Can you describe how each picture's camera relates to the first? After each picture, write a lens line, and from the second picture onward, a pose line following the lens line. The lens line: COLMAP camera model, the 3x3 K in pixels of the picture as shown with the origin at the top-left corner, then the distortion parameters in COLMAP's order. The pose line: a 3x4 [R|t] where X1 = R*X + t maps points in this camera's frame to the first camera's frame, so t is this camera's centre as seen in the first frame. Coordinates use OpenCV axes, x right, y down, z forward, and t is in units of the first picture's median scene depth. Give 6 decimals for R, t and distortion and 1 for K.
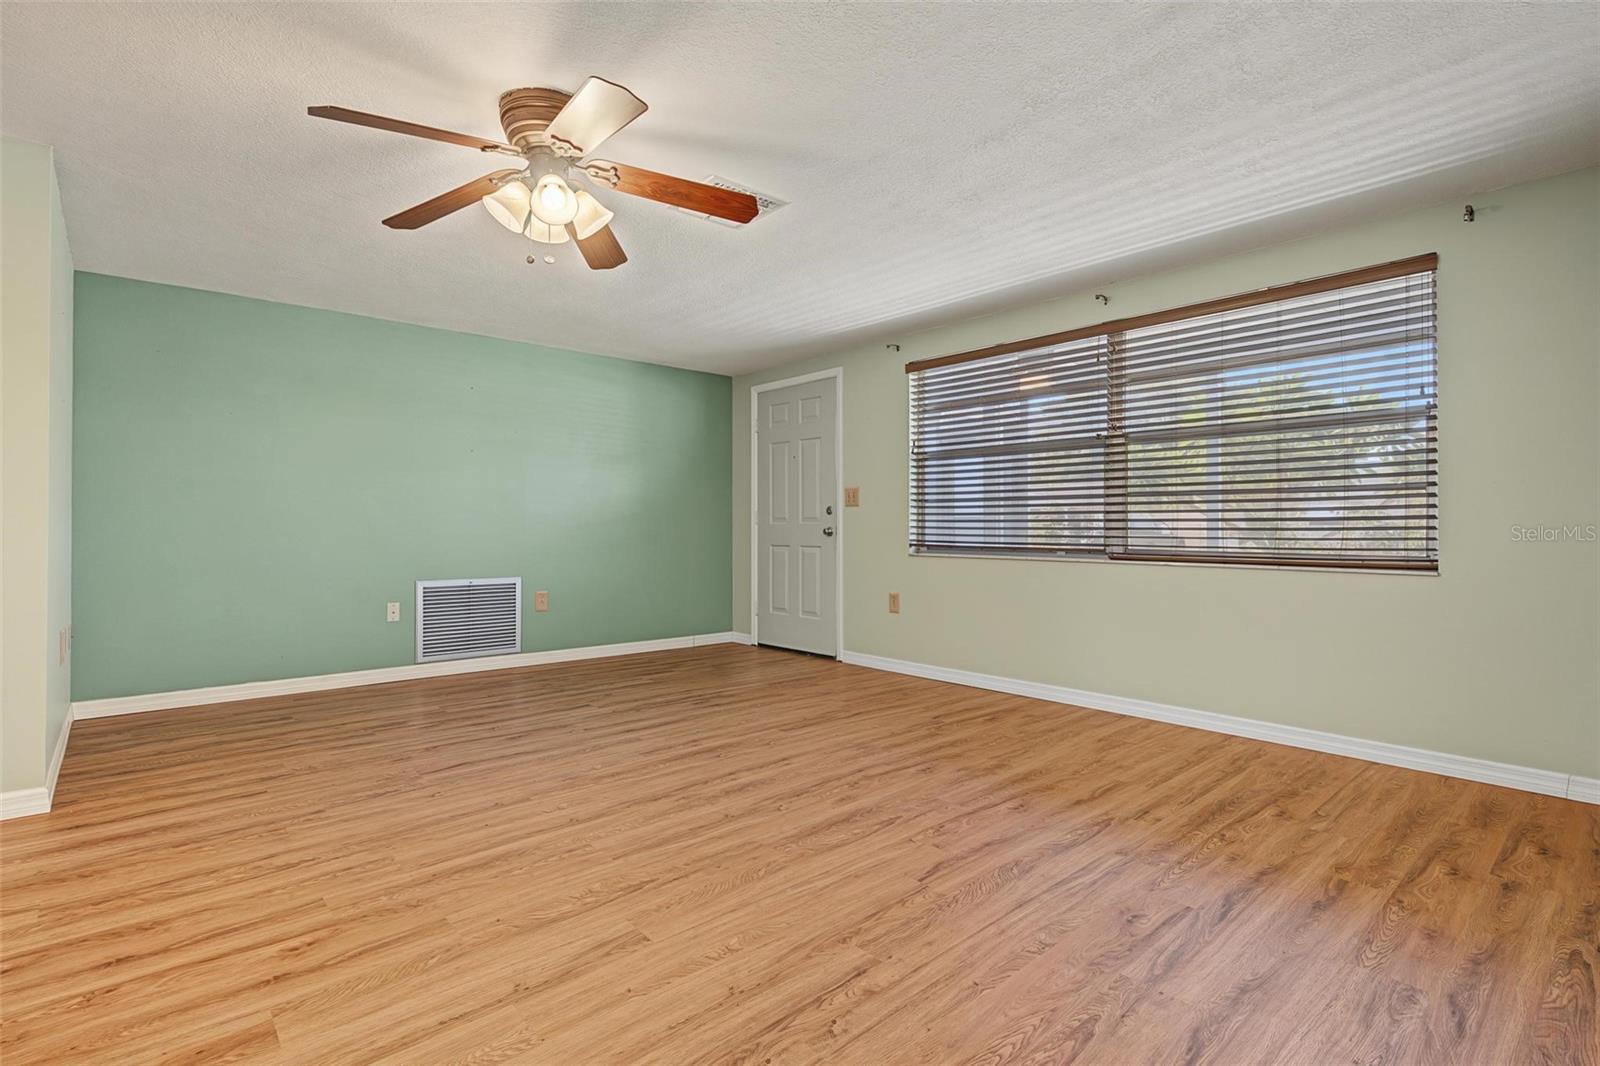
lens RADIAL K [[753.8, 0, 798.2], [0, 753.8, 527.3], [0, 0, 1]] dist [0.002339, 0.000372]
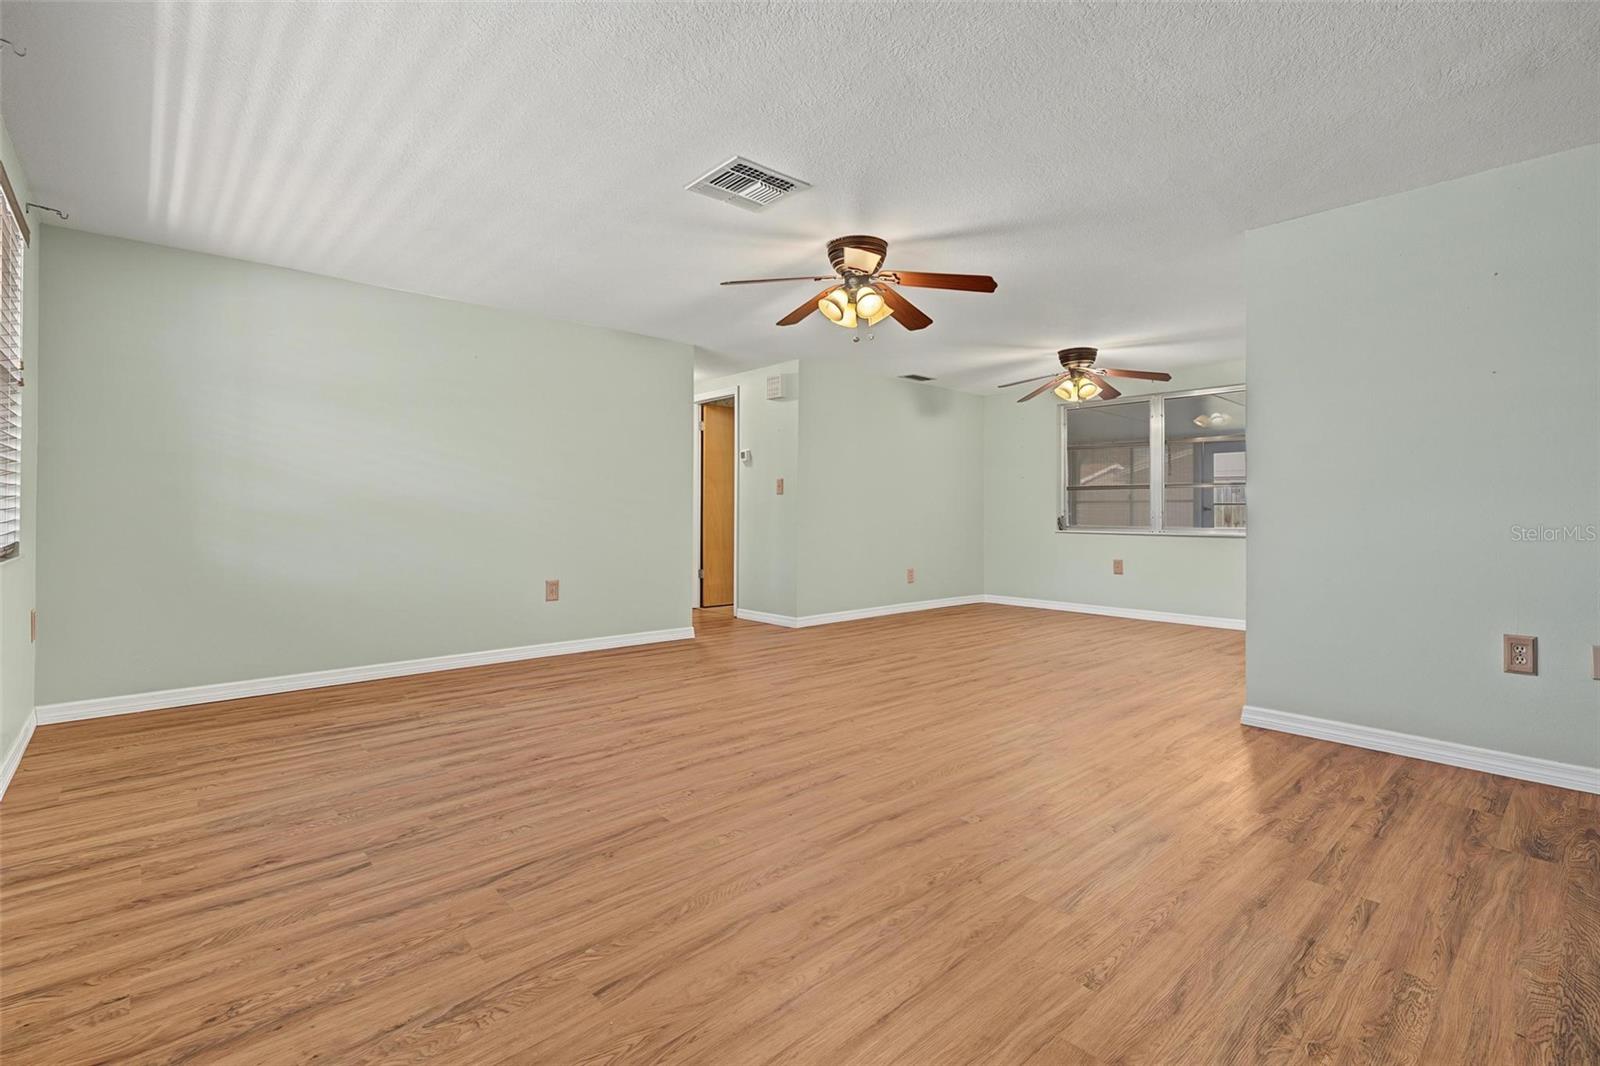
lens RADIAL K [[730.7, 0, 796.9], [0, 730.7, 513.7], [0, 0, 1]] dist [0.003020, -0.000031]
pose [[-0.999975, -0.004682, -0.005251, -0.158361], [-0.004699, 0.999984, 0.003214, -0.000289], [0.005236, 0.003238, -0.999981, 1.965229]]
